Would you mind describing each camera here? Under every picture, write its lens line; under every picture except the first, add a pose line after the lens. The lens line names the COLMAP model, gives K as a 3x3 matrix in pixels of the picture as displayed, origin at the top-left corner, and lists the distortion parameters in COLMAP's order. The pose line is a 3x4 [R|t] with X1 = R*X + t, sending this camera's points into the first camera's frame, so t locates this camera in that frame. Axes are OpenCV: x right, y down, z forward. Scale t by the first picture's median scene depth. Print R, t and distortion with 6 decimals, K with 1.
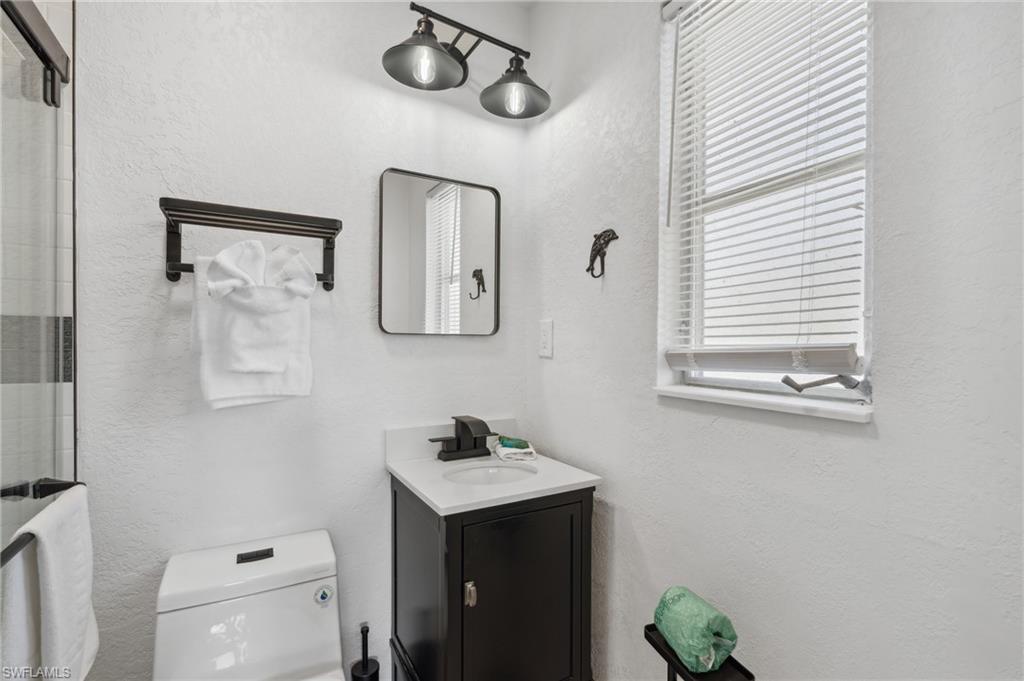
lens RADIAL K [[465.3, 0, 512.4], [0, 465.3, 345.5], [0, 0, 1]] dist [-0.001844, -0.000059]
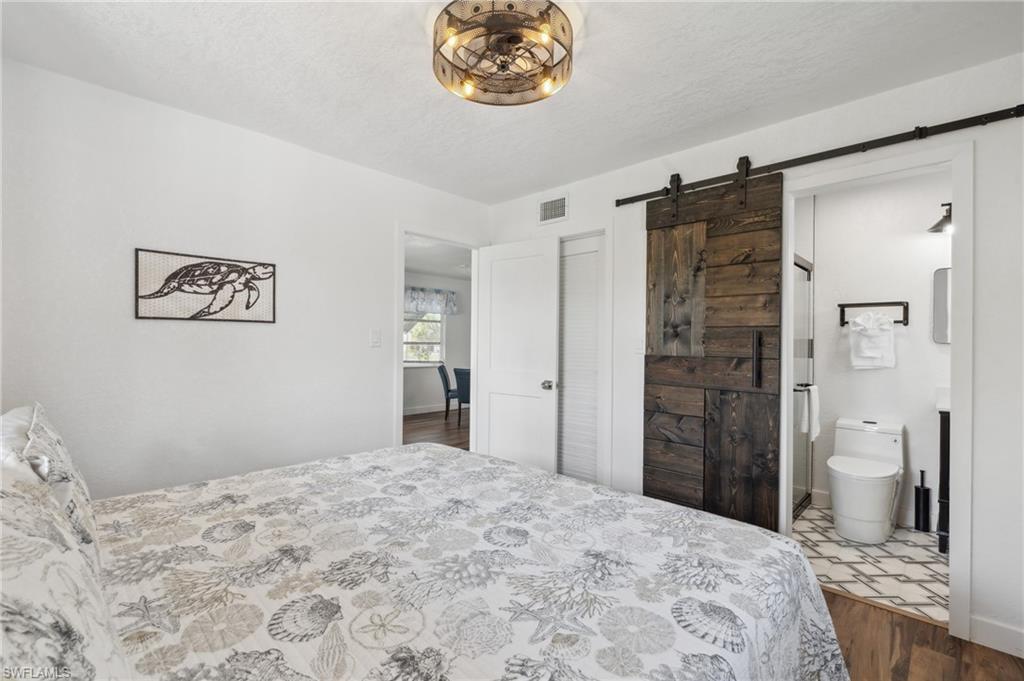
lens RADIAL K [[468.0, 0, 508.0], [0, 468.0, 341.1], [0, 0, 1]] dist [0.001250, 0.000347]
pose [[0.295267, -0.003182, -0.955409, 1.596424], [-0.015516, 0.999847, -0.008125, 0.016025], [0.955289, 0.017224, 0.295173, -2.048753]]
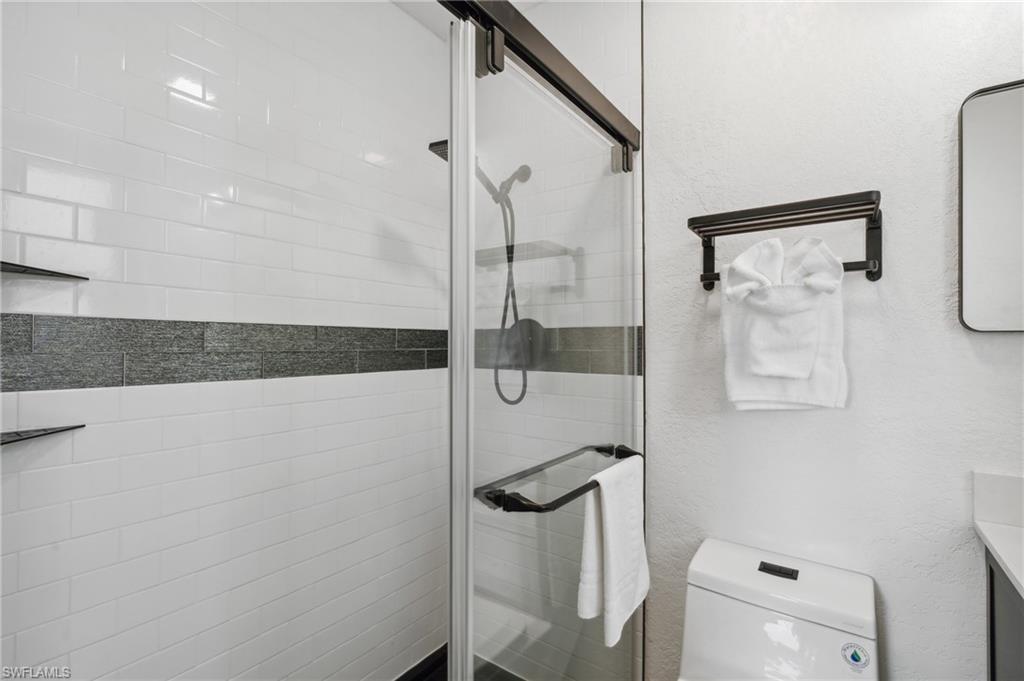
lens RADIAL K [[465.1, 0, 510.8], [0, 465.1, 341.5], [0, 0, 1]] dist [-0.005252, -0.000283]
pose [[0.407571, -0.008875, -0.913130, 0.095646], [-0.003032, 0.999934, -0.011072, -0.002537], [0.913168, 0.007281, 0.407517, 0.120126]]
